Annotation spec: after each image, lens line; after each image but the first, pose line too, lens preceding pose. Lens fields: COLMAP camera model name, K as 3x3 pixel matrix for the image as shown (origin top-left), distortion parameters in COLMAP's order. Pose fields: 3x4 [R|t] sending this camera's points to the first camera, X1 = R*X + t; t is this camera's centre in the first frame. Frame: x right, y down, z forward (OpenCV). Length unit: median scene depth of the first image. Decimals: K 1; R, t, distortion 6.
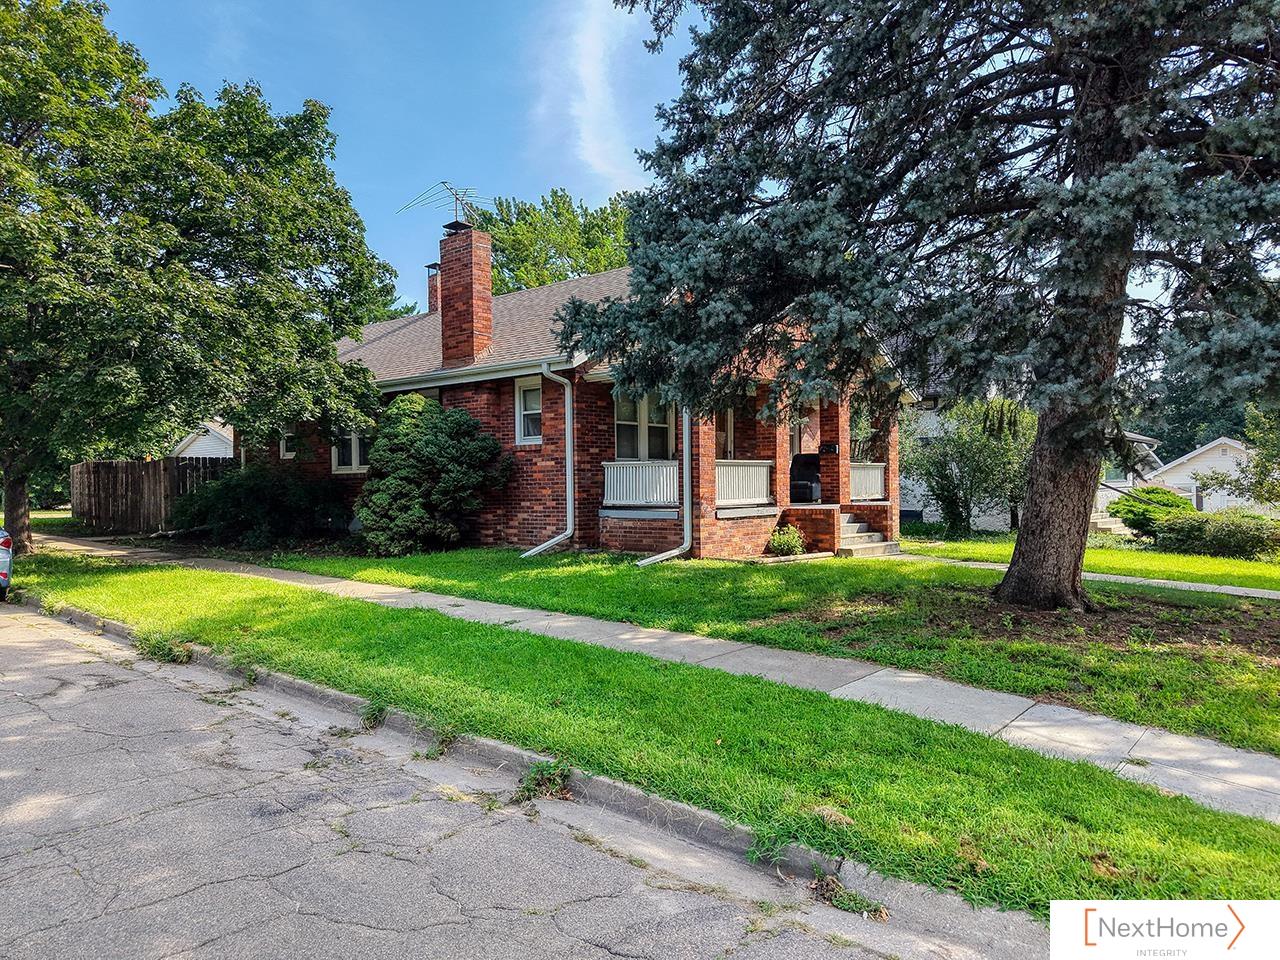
lens RADIAL K [[851.9, 0, 634.6], [0, 851.9, 483.6], [0, 0, 1]] dist [0.073607, -0.087789]
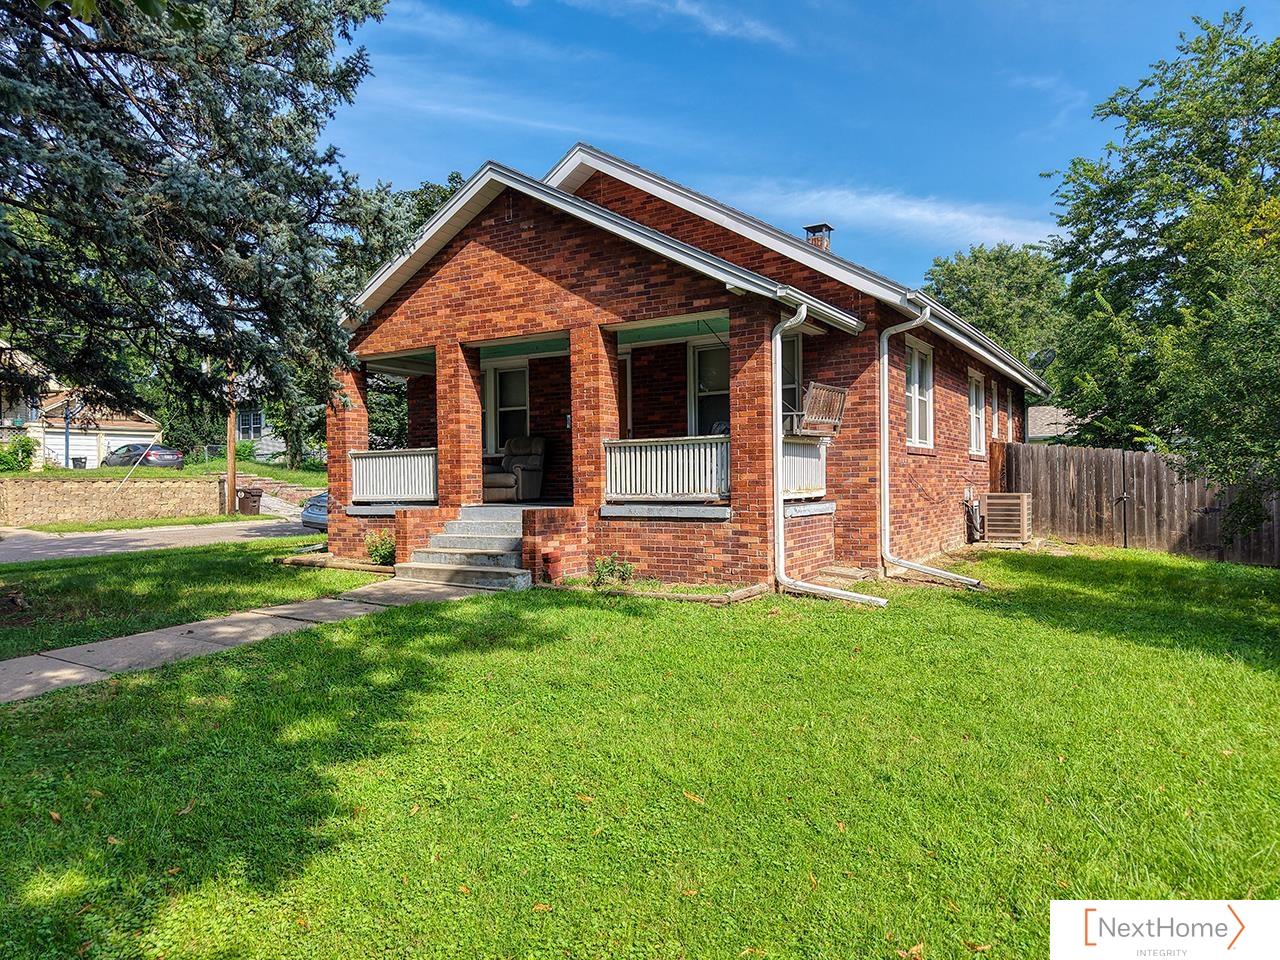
lens RADIAL K [[850.7, 0, 639.6], [0, 850.7, 486.6], [0, 0, 1]] dist [0.060520, -0.052590]
pose [[0.152944, 0.013942, -0.988137, 1.009951], [0.015479, 0.999744, 0.016501, -0.000554], [0.988114, -0.017819, 0.152689, 1.103662]]
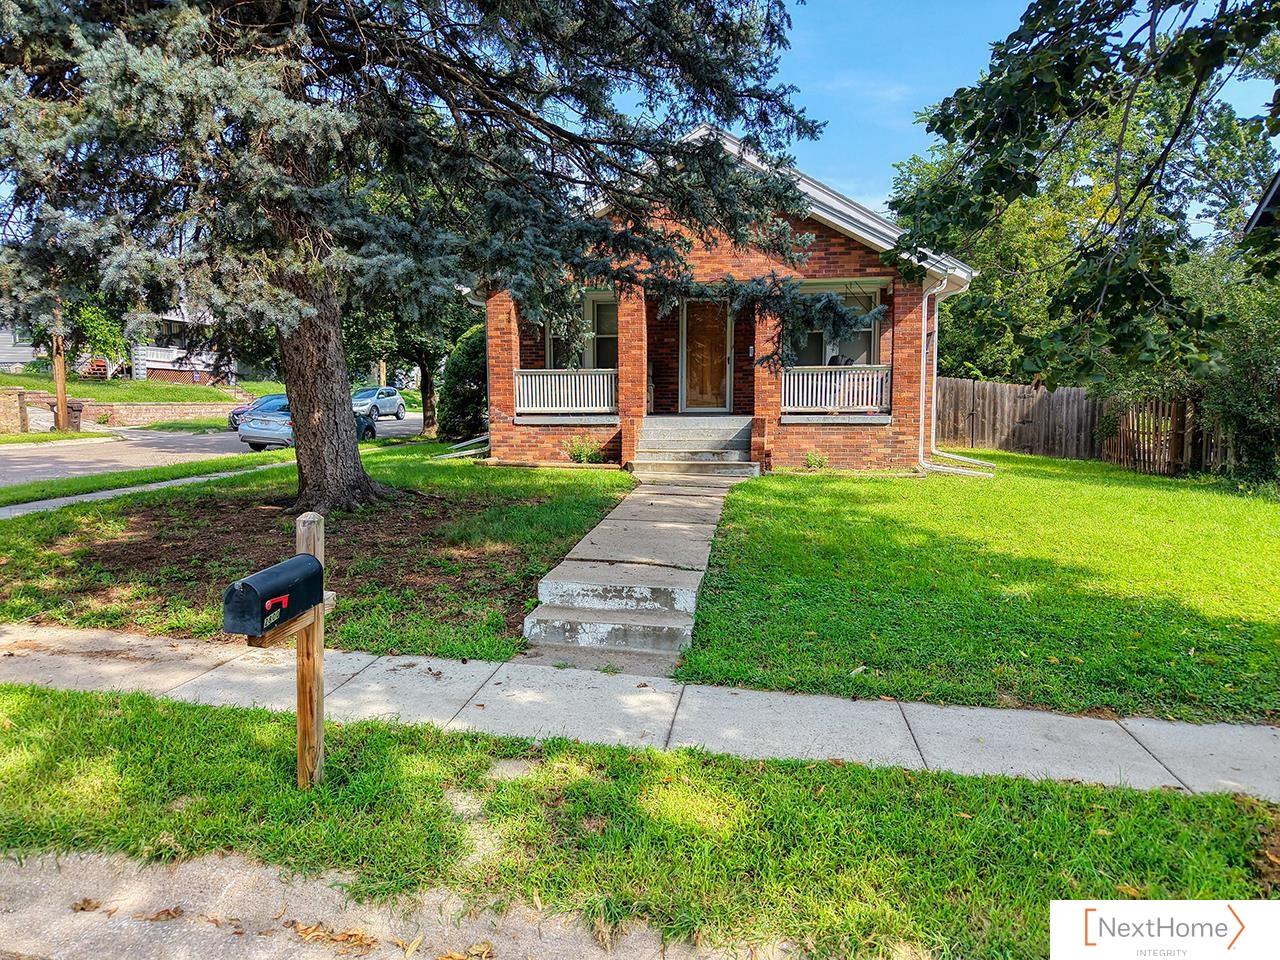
lens RADIAL K [[851.9, 0, 634.6], [0, 851.9, 483.6], [0, 0, 1]] dist [0.073607, -0.087789]
pose [[0.518621, 0.090525, -0.850198, 1.046695], [0.001516, 0.994280, 0.106791, -0.000088], [0.855003, -0.056674, 0.515518, 0.529290]]
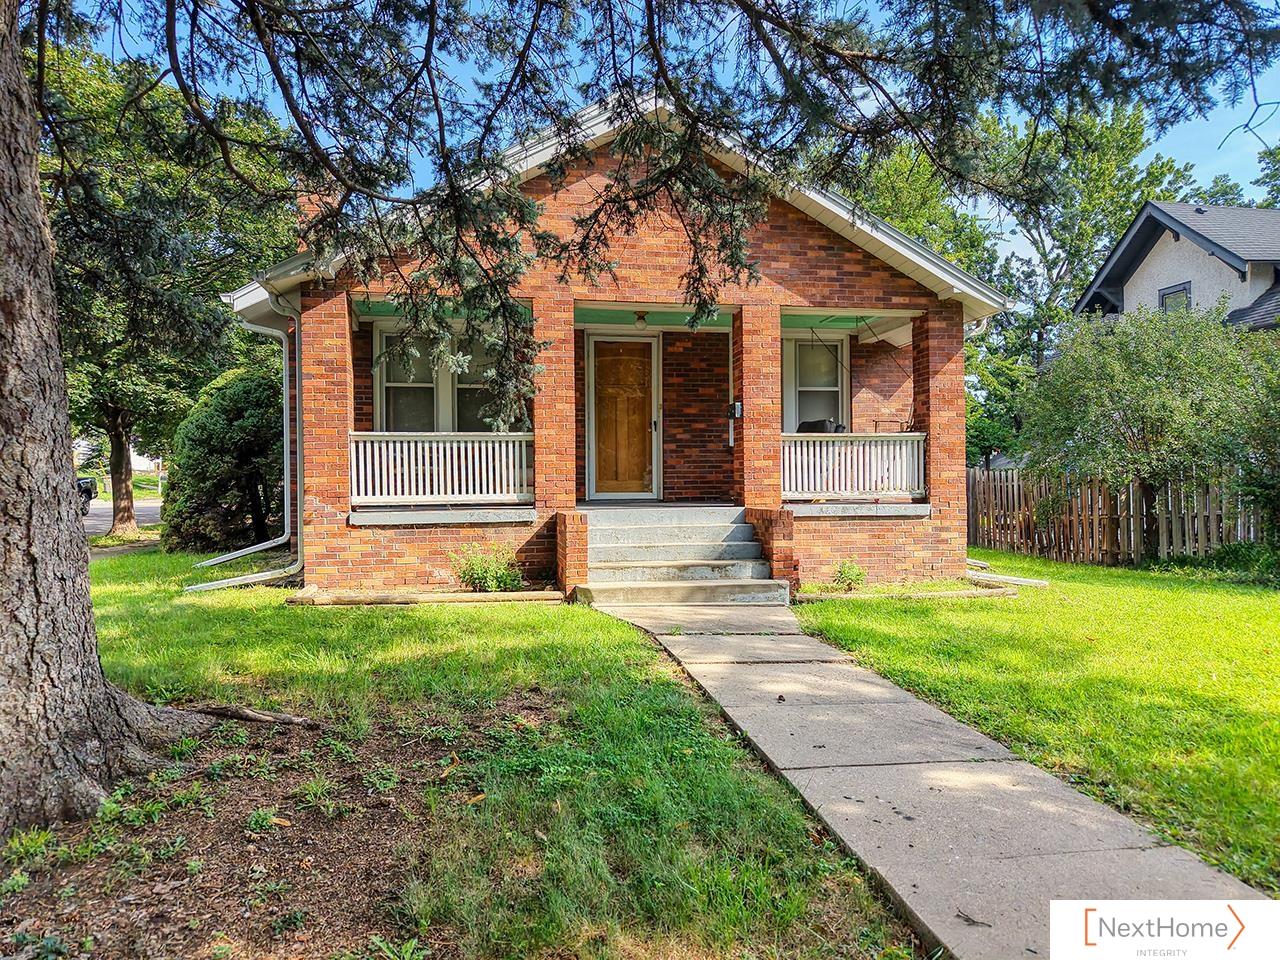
lens RADIAL K [[851.9, 0, 634.6], [0, 851.9, 483.6], [0, 0, 1]] dist [0.073607, -0.087789]
pose [[0.778169, 0.007648, -0.628008, 0.617599], [0.001073, 0.999908, 0.013507, 0.001513], [0.628054, -0.011184, 0.778090, 0.601088]]
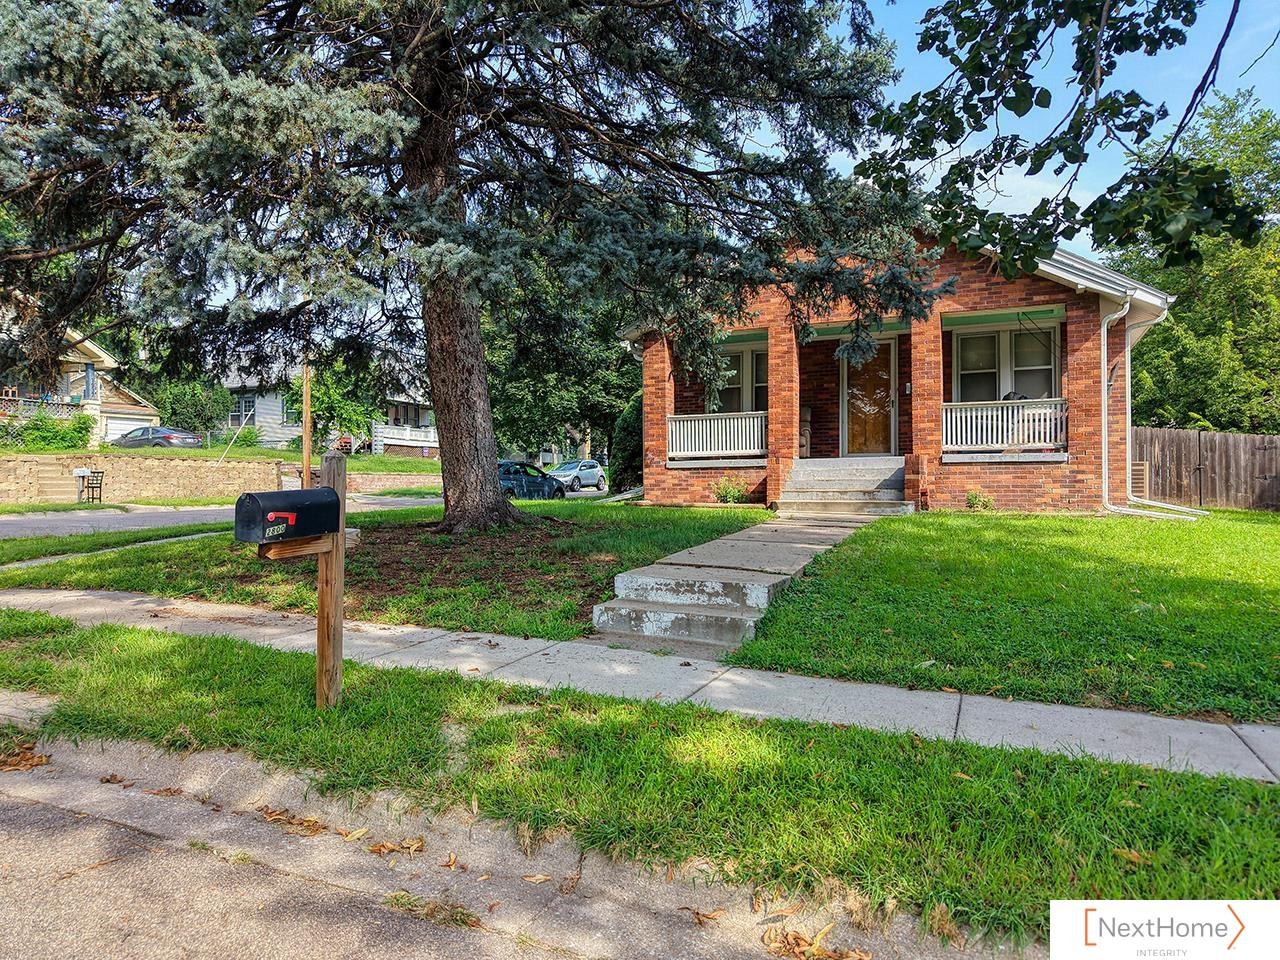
lens RADIAL K [[850.7, 0, 639.6], [0, 850.7, 486.6], [0, 0, 1]] dist [0.060520, -0.052590]
pose [[0.300580, 0.009862, -0.953706, 1.079527], [0.007156, 0.999895, 0.012595, 0.047426], [0.953730, -0.010610, 0.300478, 0.593120]]
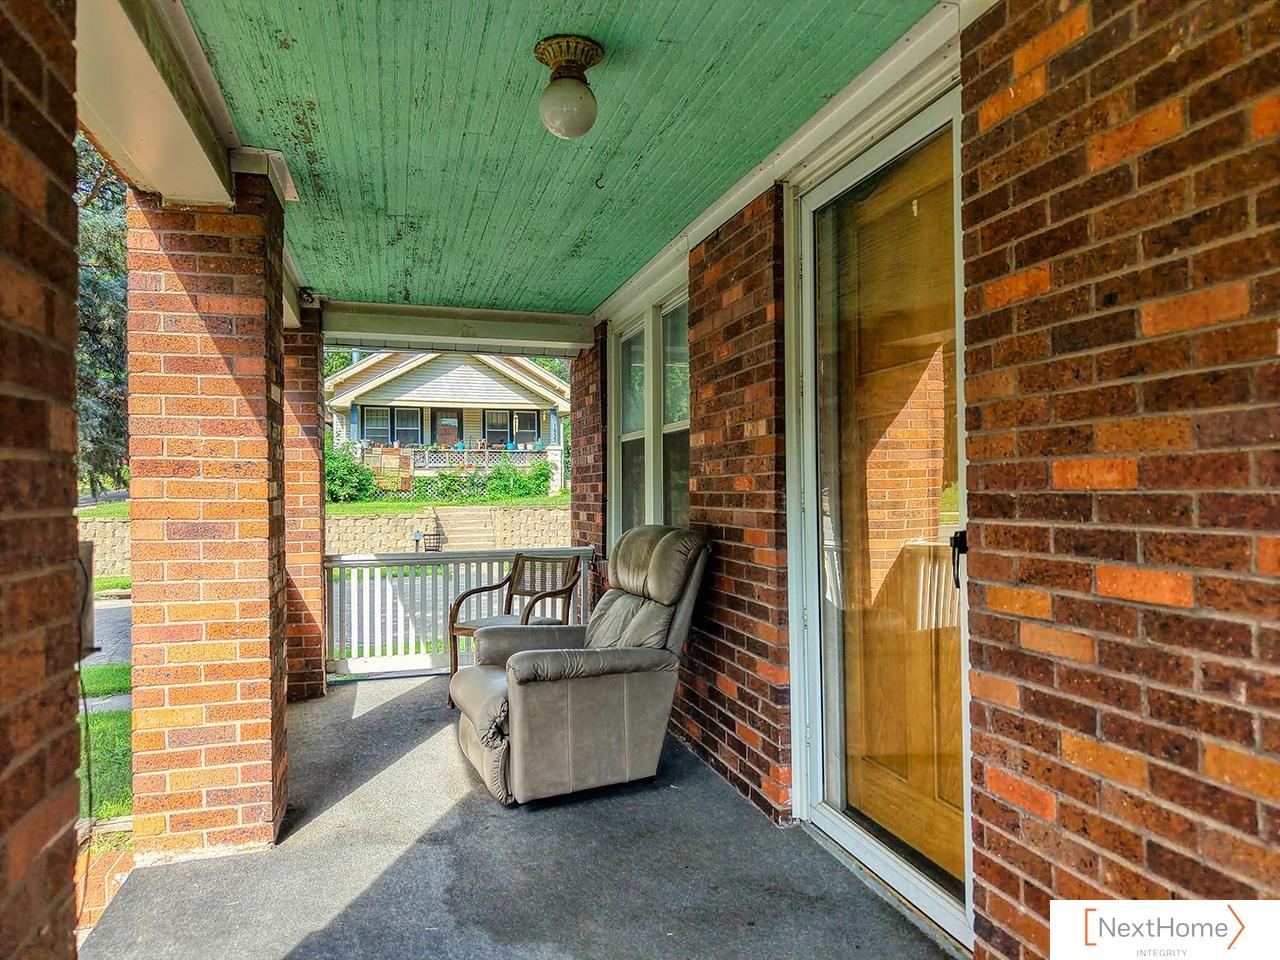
lens RADIAL K [[851.9, 0, 634.6], [0, 851.9, 483.6], [0, 0, 1]] dist [0.073607, -0.087789]
pose [[-0.542809, 0.011718, -0.839774, 0.290715], [0.019458, 0.999810, 0.001375, -0.055604], [0.839631, -0.015594, -0.542934, 1.262391]]
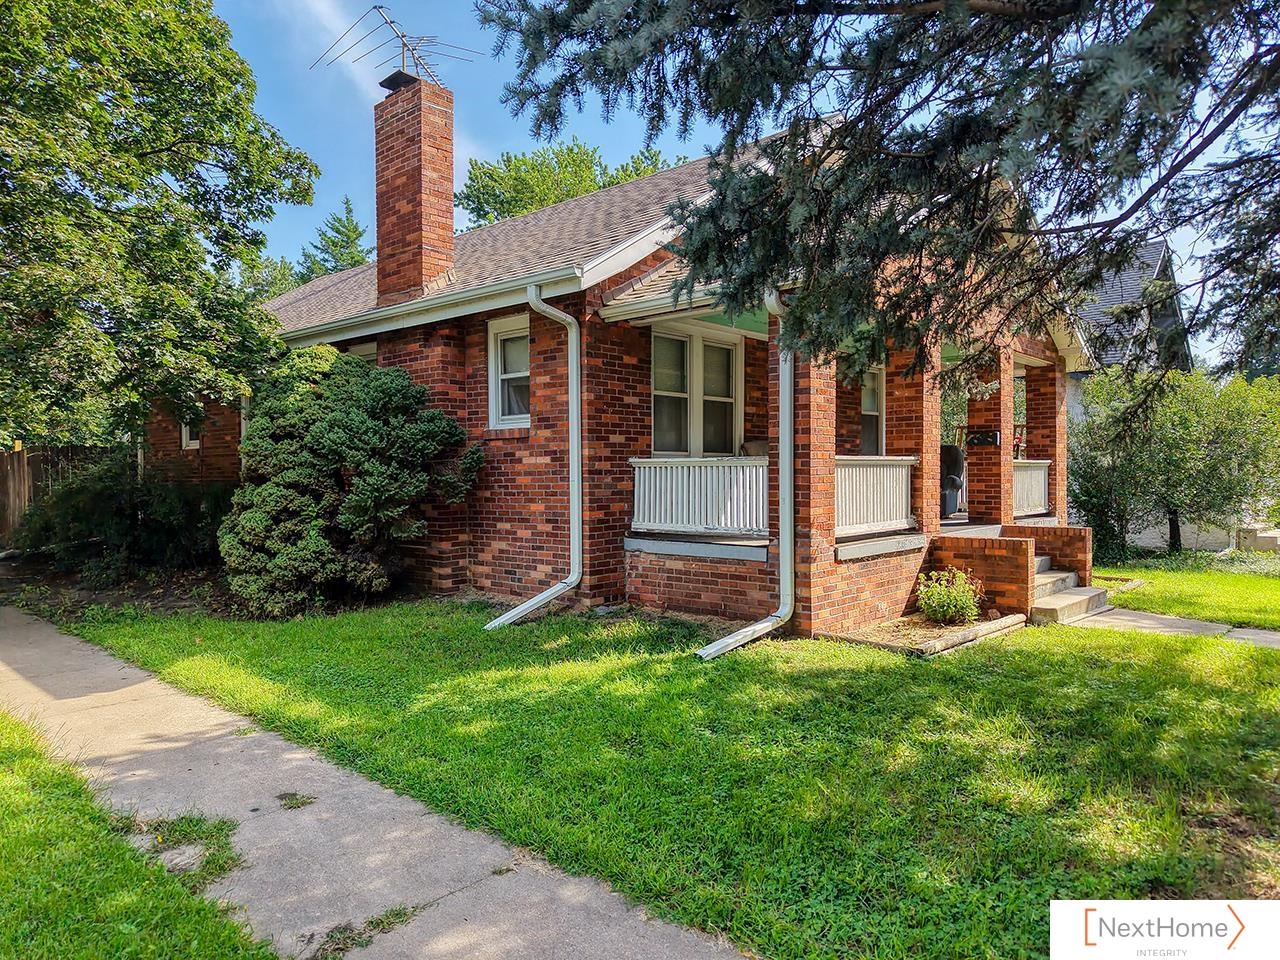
lens RADIAL K [[851.9, 0, 634.6], [0, 851.9, 483.6], [0, 0, 1]] dist [0.073607, -0.087789]
pose [[0.999768, 0.004962, -0.020974, -0.022898], [-0.004732, 0.999928, 0.011010, -0.014376], [0.021027, -0.010908, 0.999719, 0.411427]]
